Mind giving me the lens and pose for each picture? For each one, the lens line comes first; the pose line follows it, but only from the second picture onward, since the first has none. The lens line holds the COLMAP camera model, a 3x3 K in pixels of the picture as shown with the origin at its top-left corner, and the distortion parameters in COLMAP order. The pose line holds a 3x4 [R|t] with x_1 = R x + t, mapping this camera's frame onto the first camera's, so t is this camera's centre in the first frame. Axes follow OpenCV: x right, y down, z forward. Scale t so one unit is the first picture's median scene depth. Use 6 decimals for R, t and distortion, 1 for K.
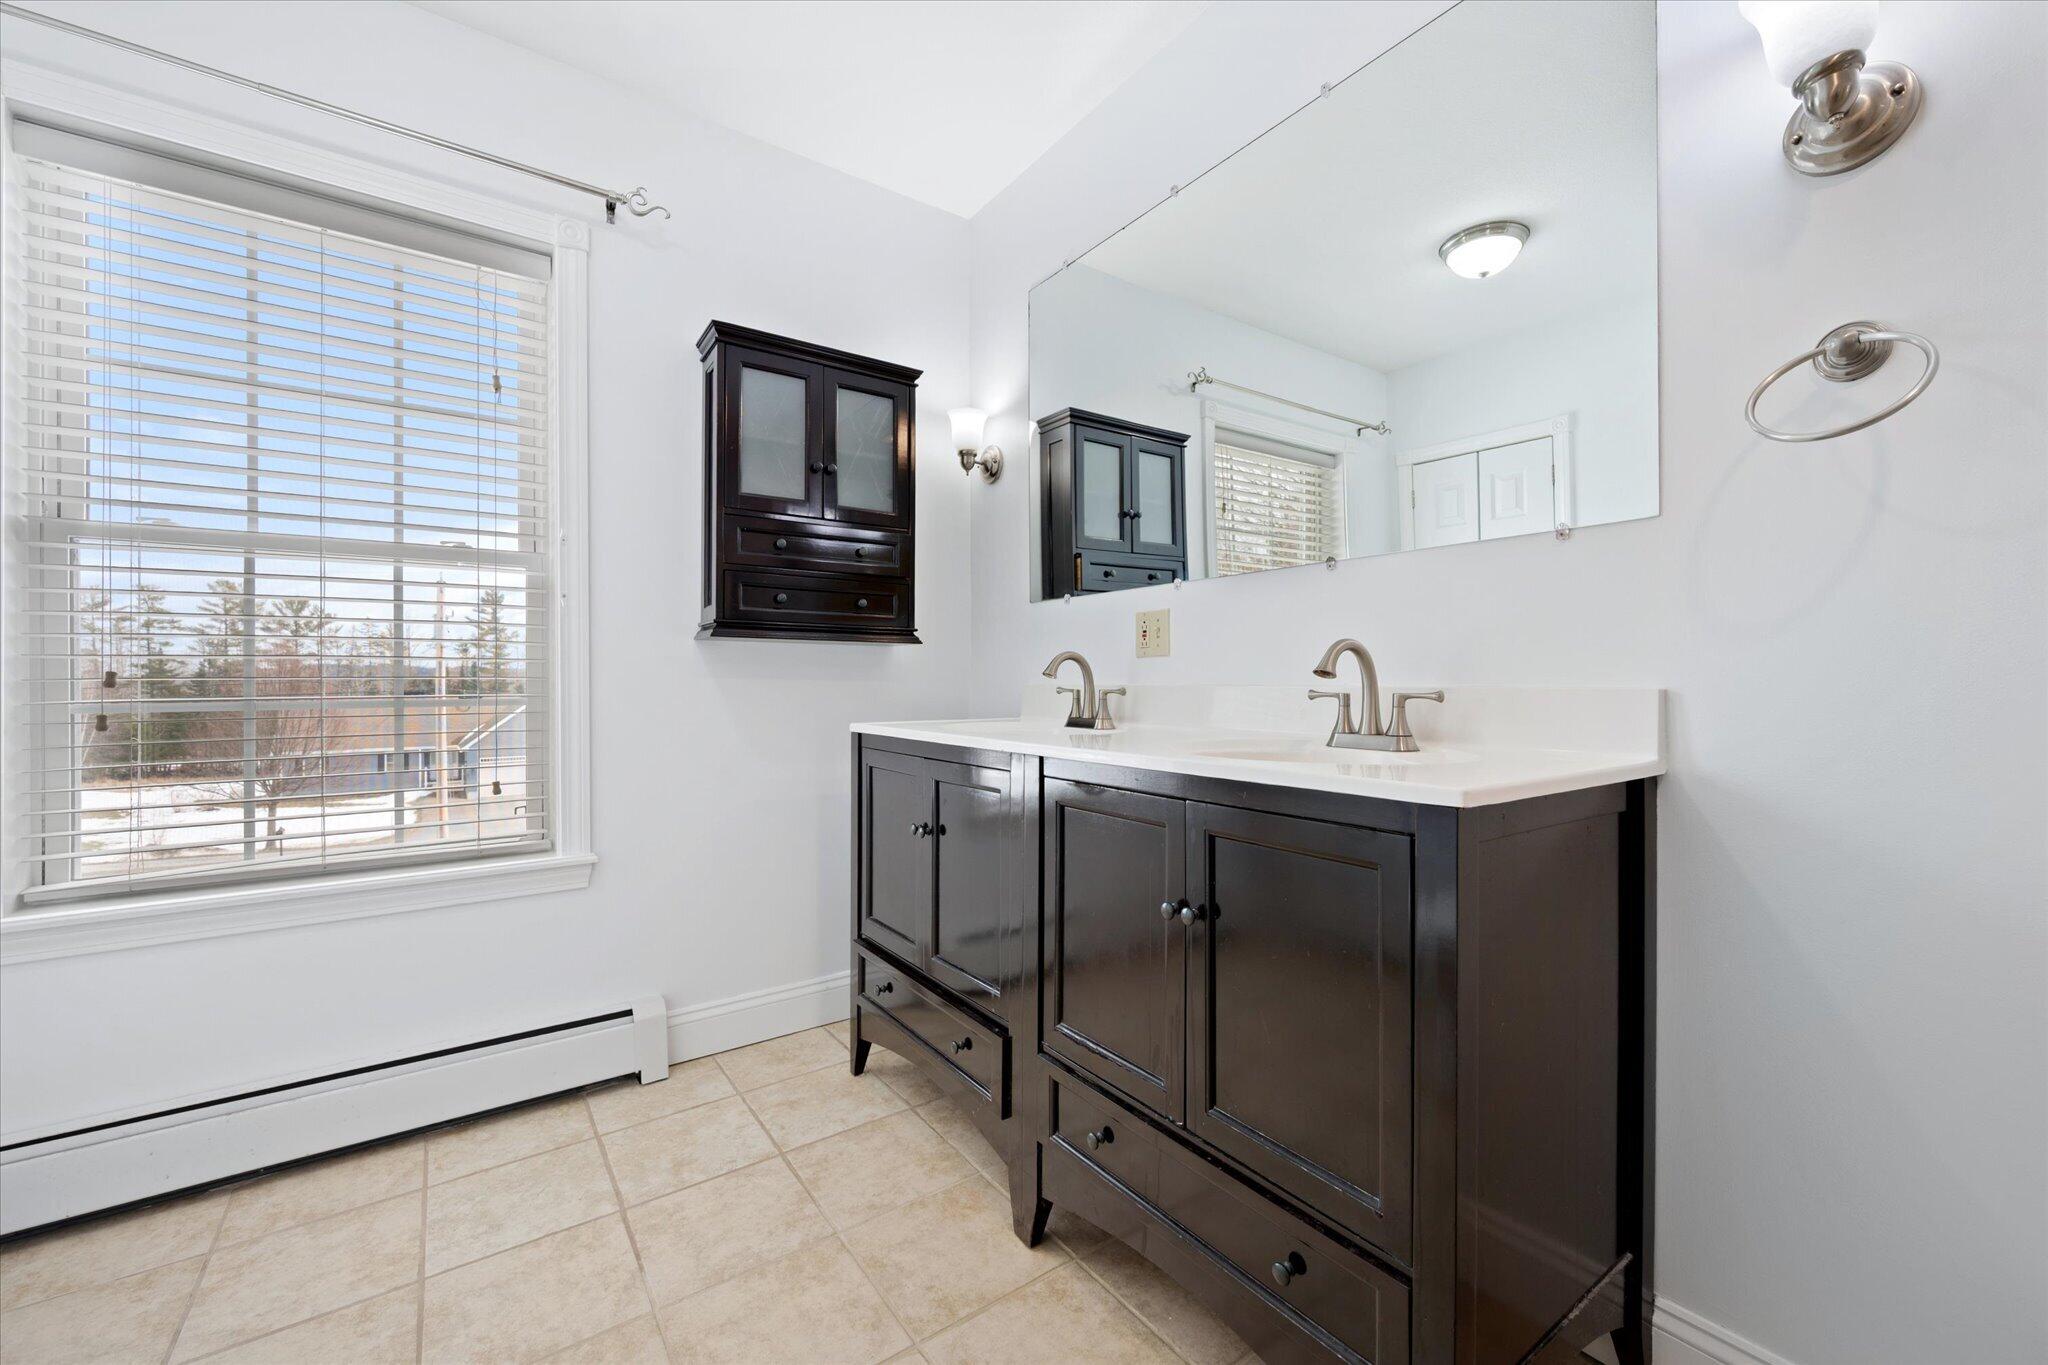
lens RADIAL K [[794.5, 0, 1027.1], [0, 794.5, 687.9], [0, 0, 1]] dist [-0.019407, 0.004358]
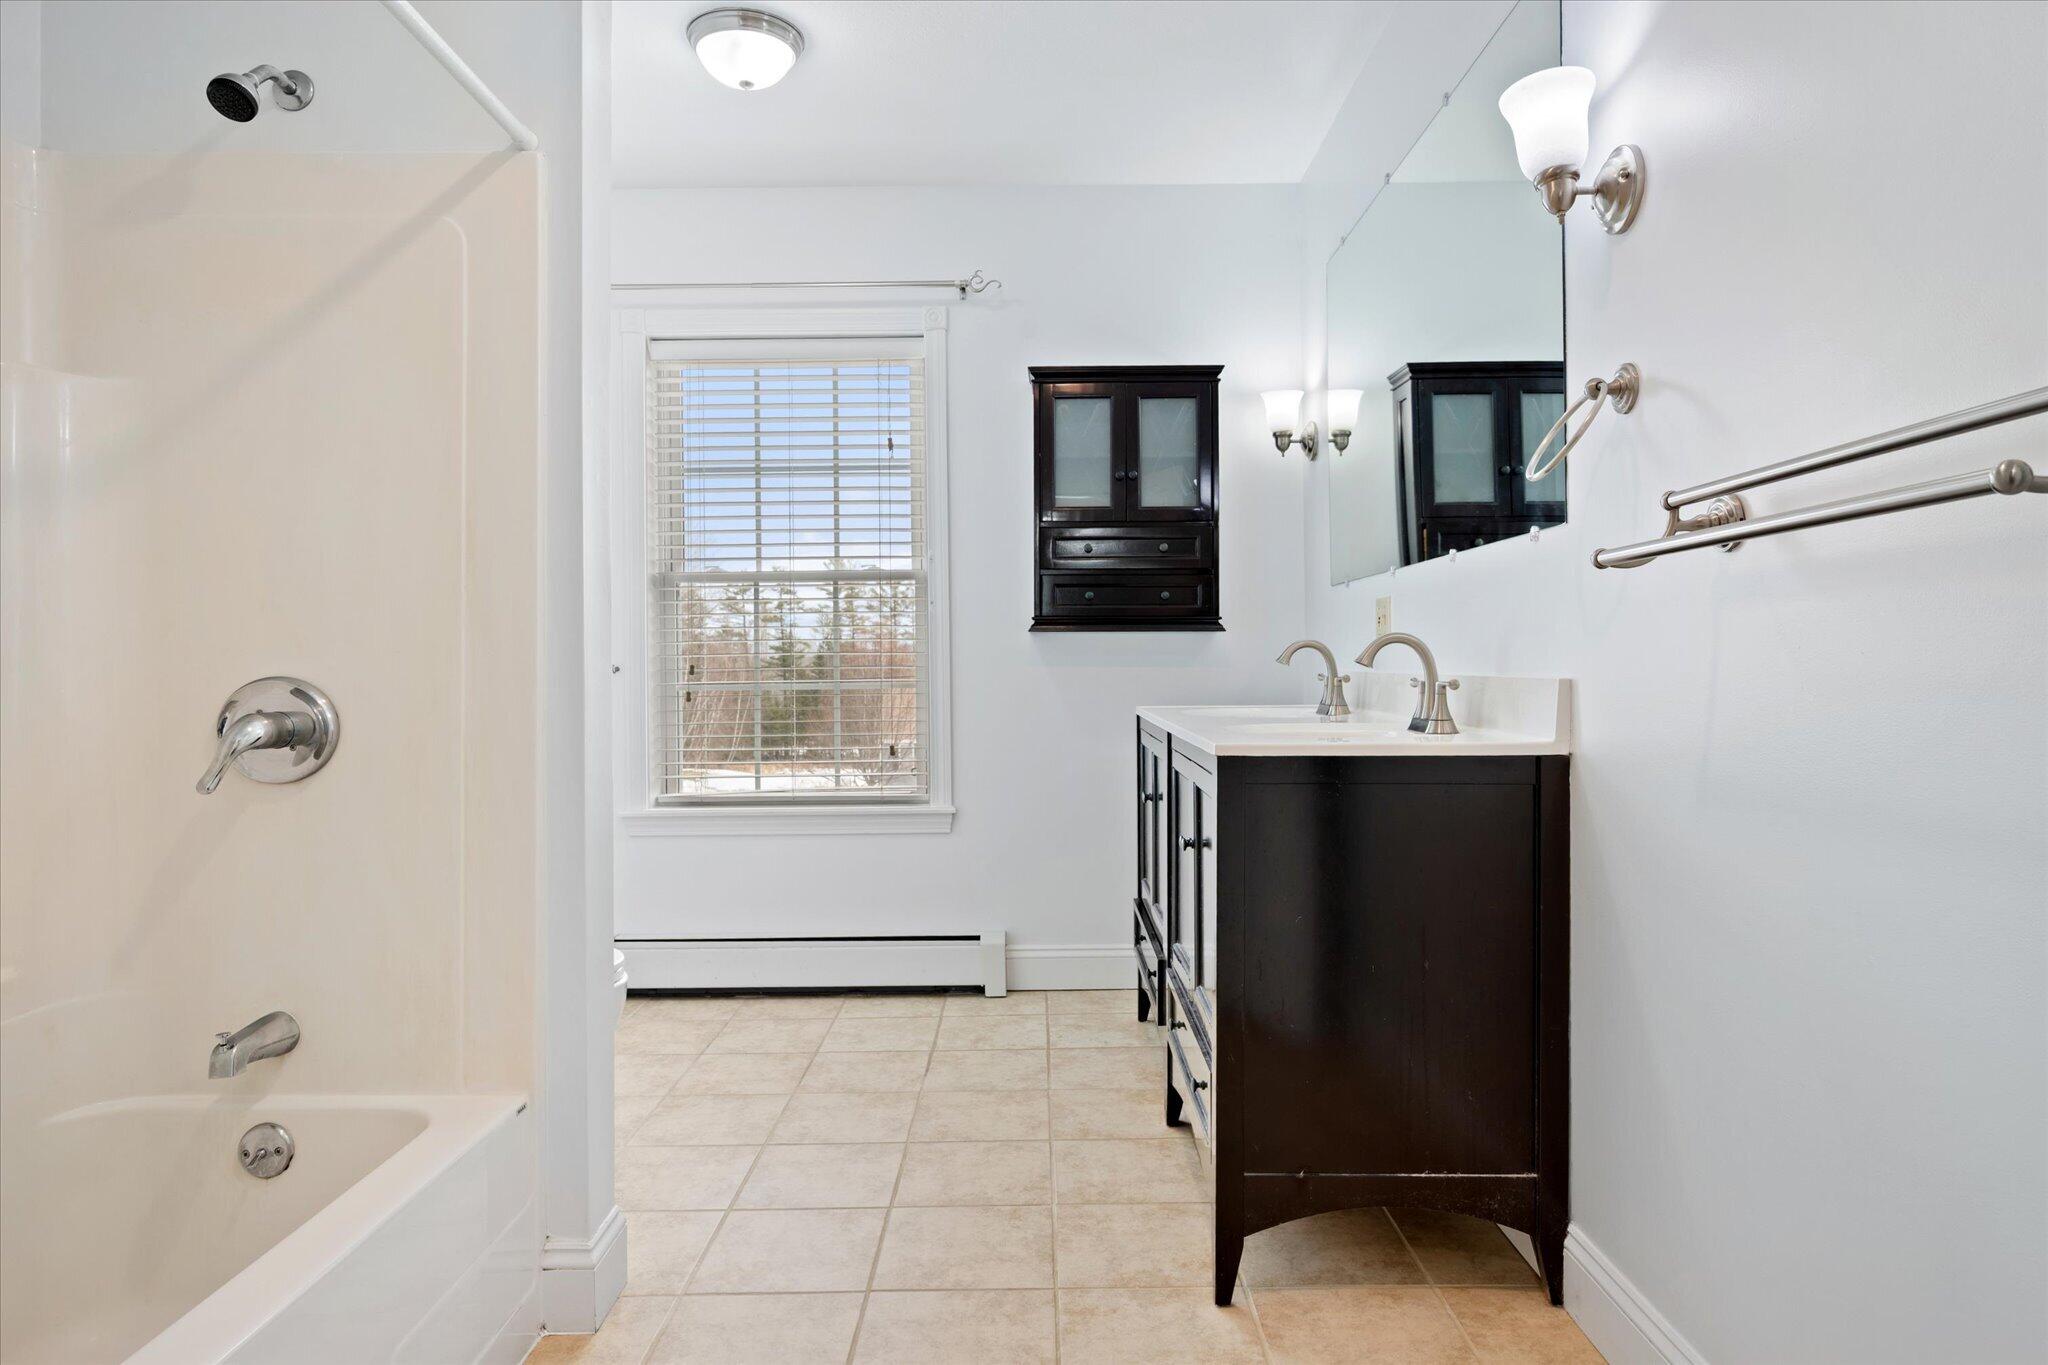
lens RADIAL K [[1123.0, 0, 1024.0], [0, 1123.0, 682.5], [0, 0, 1]] dist [-0.004042, -0.000073]
pose [[0.810787, 0.000039, -0.585342, 0.591322], [0.004029, 0.999976, 0.005646, 0.002099], [0.585328, -0.006936, 0.810767, -0.387943]]
